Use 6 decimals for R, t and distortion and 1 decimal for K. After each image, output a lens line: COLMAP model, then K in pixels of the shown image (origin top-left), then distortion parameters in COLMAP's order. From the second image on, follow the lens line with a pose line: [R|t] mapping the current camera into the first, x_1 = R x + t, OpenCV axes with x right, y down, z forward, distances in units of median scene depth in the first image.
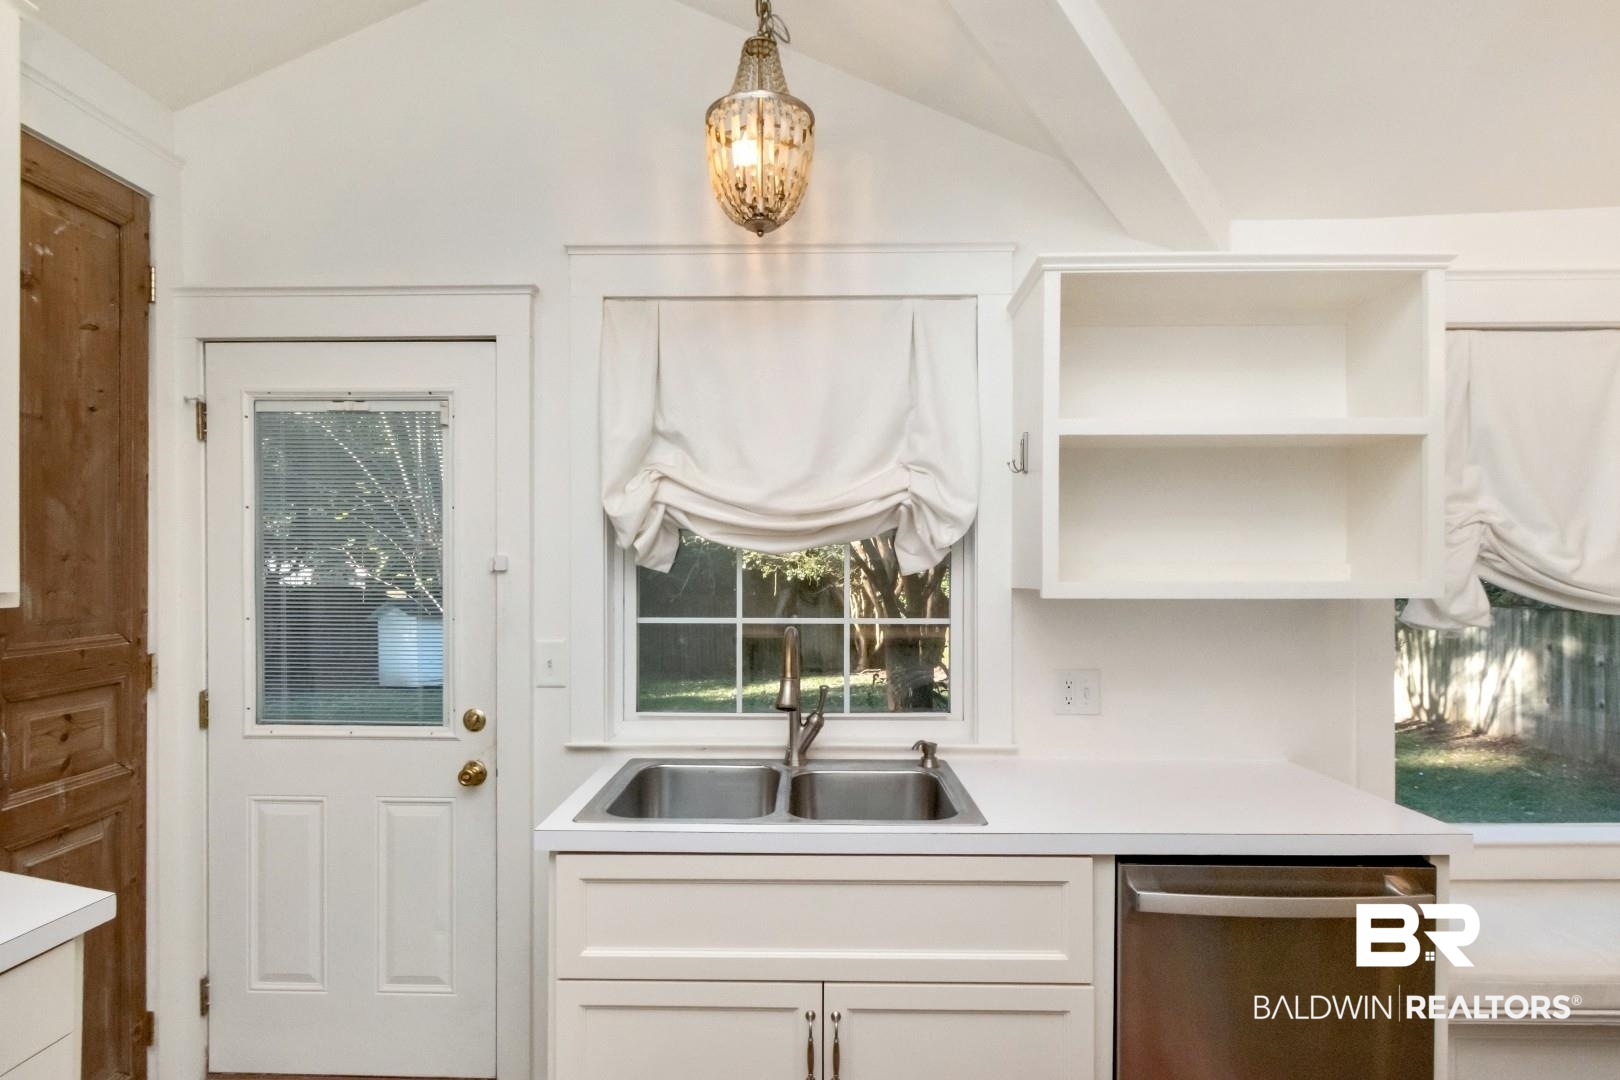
lens RADIAL K [[851.3, 0, 776.7], [0, 851.3, 569.5], [0, 0, 1]] dist [0.006346, -0.001546]
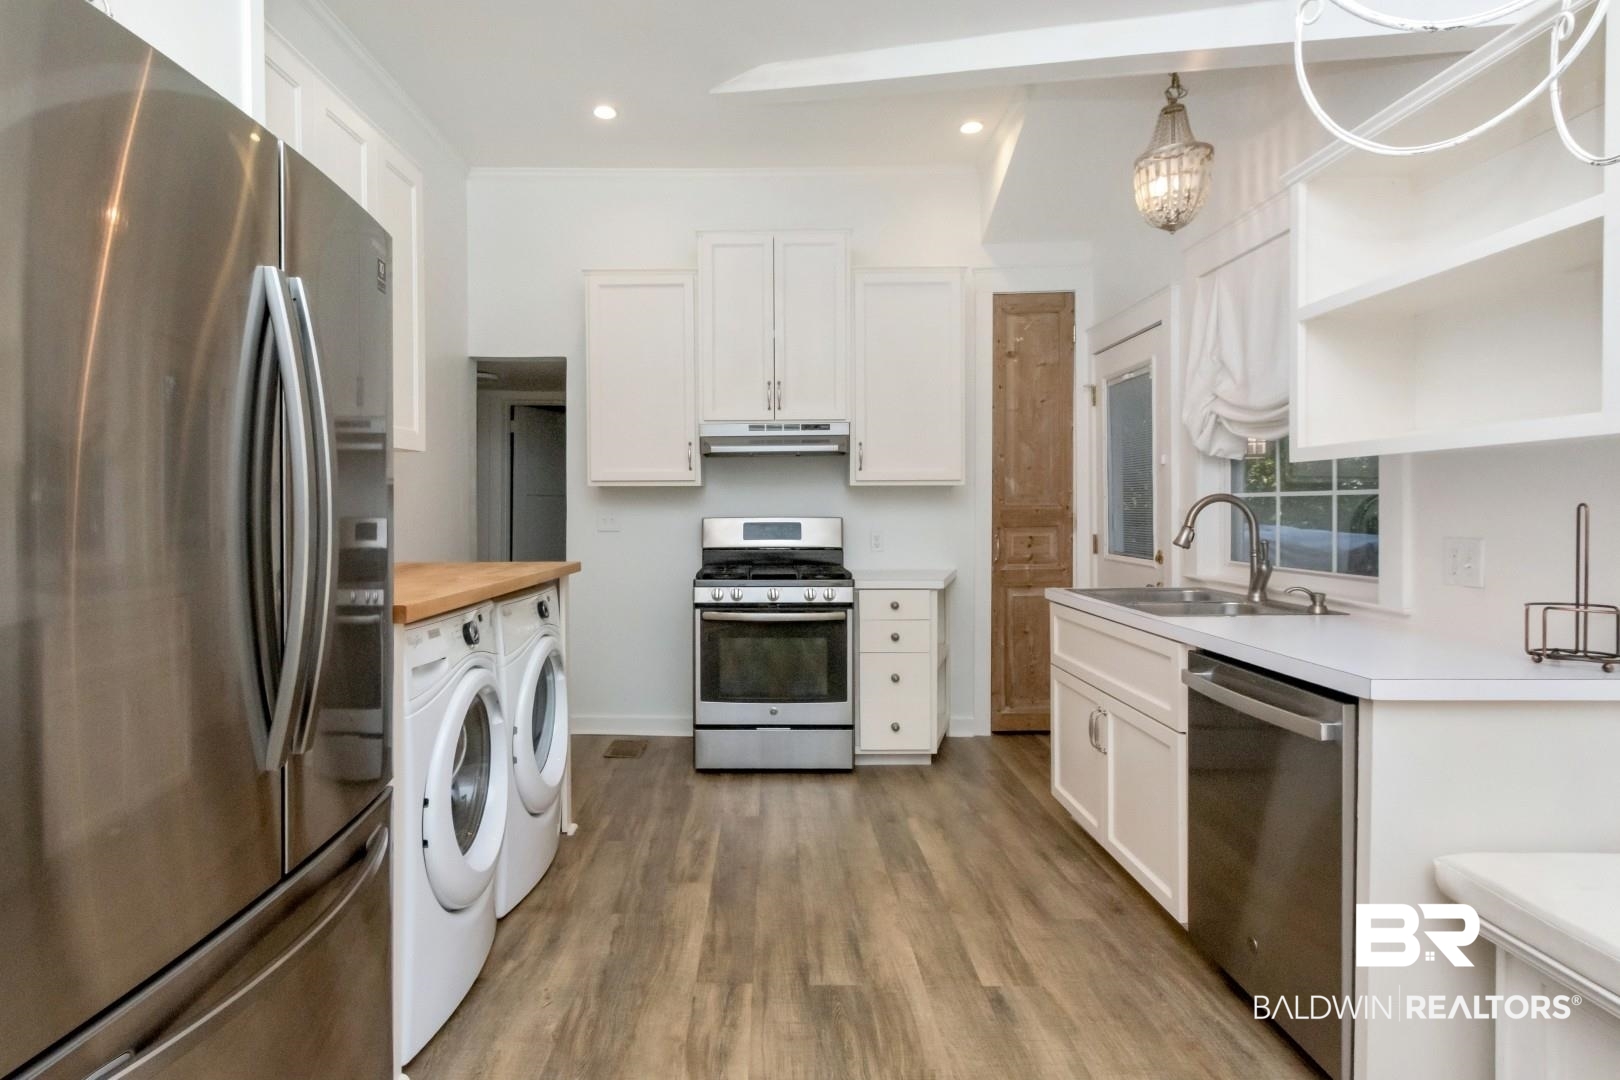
lens RADIAL K [[851.3, 0, 747.3], [0, 851.3, 519.4], [0, 0, 1]] dist [0.006346, -0.001546]
pose [[-0.007552, 0.011581, -0.999904, 1.353053], [0.003789, 0.999926, 0.011552, 0.087416], [0.999964, -0.003701, -0.007595, 0.232614]]
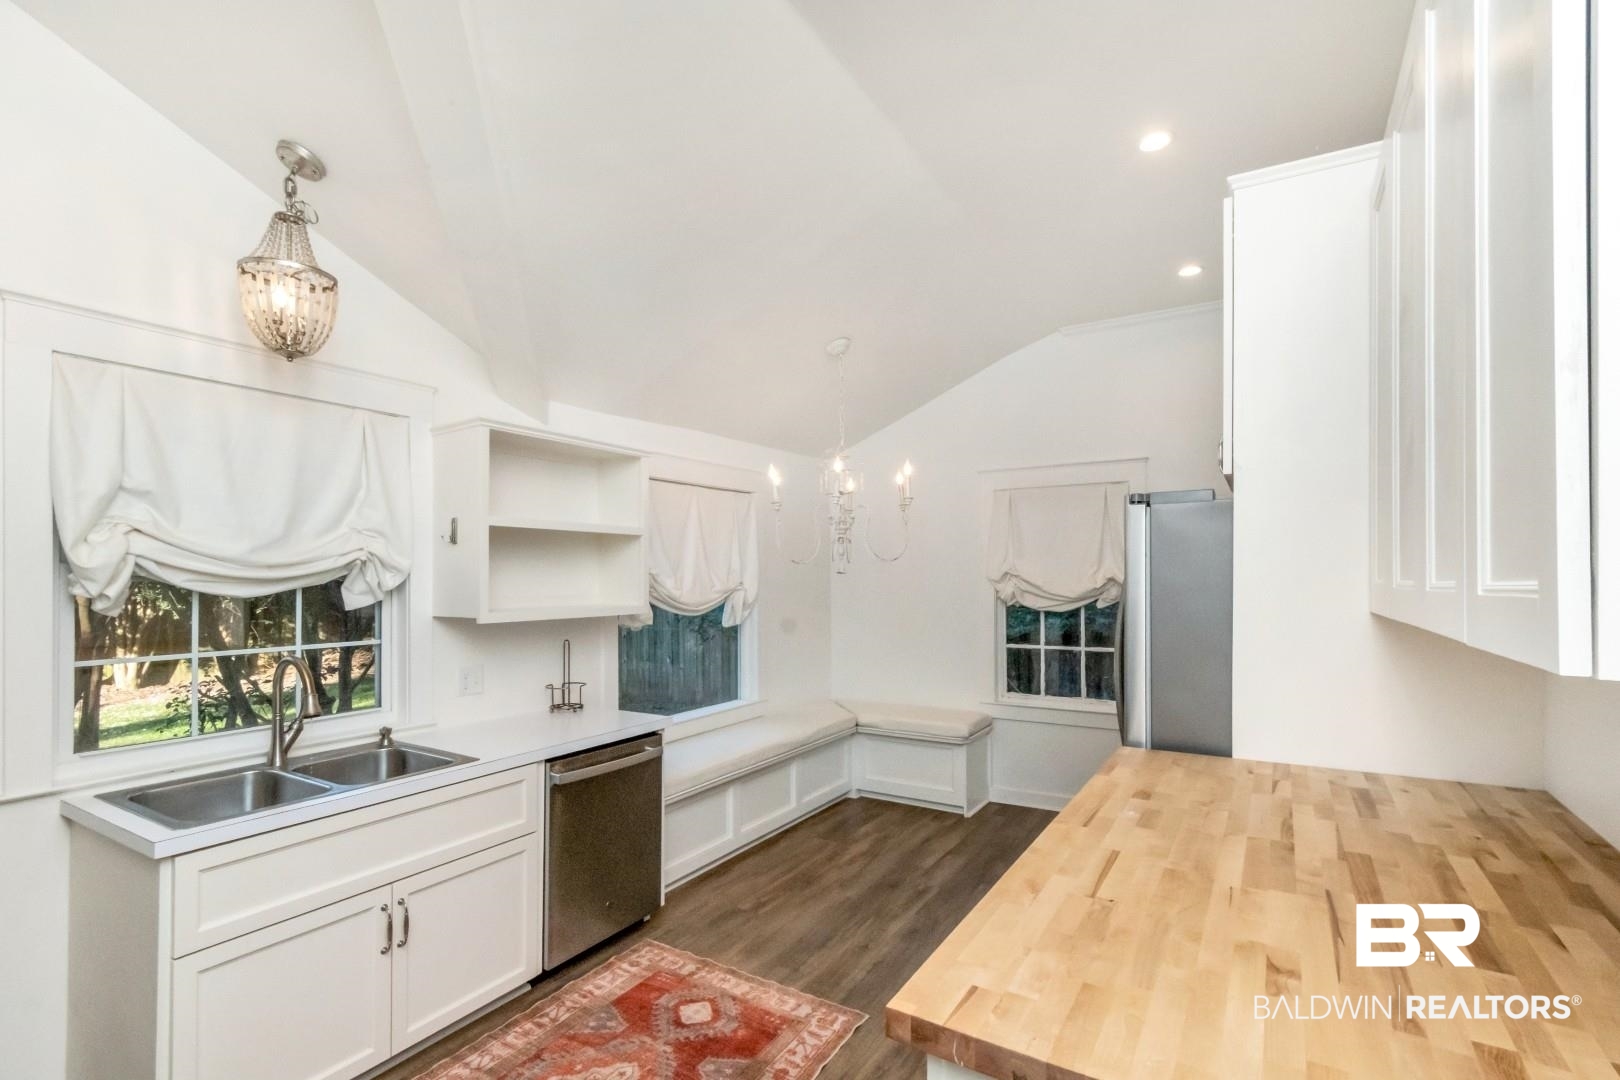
lens RADIAL K [[748.3, 0, 792.7], [0, 748.3, 573.3], [0, 0, 1]] dist [0.008662, -0.000390]
pose [[0.521945, 0.002257, 0.852976, -0.545771], [-0.001196, 0.999997, -0.001915, -0.054205], [-0.852978, -0.000020, 0.521947, -0.245522]]
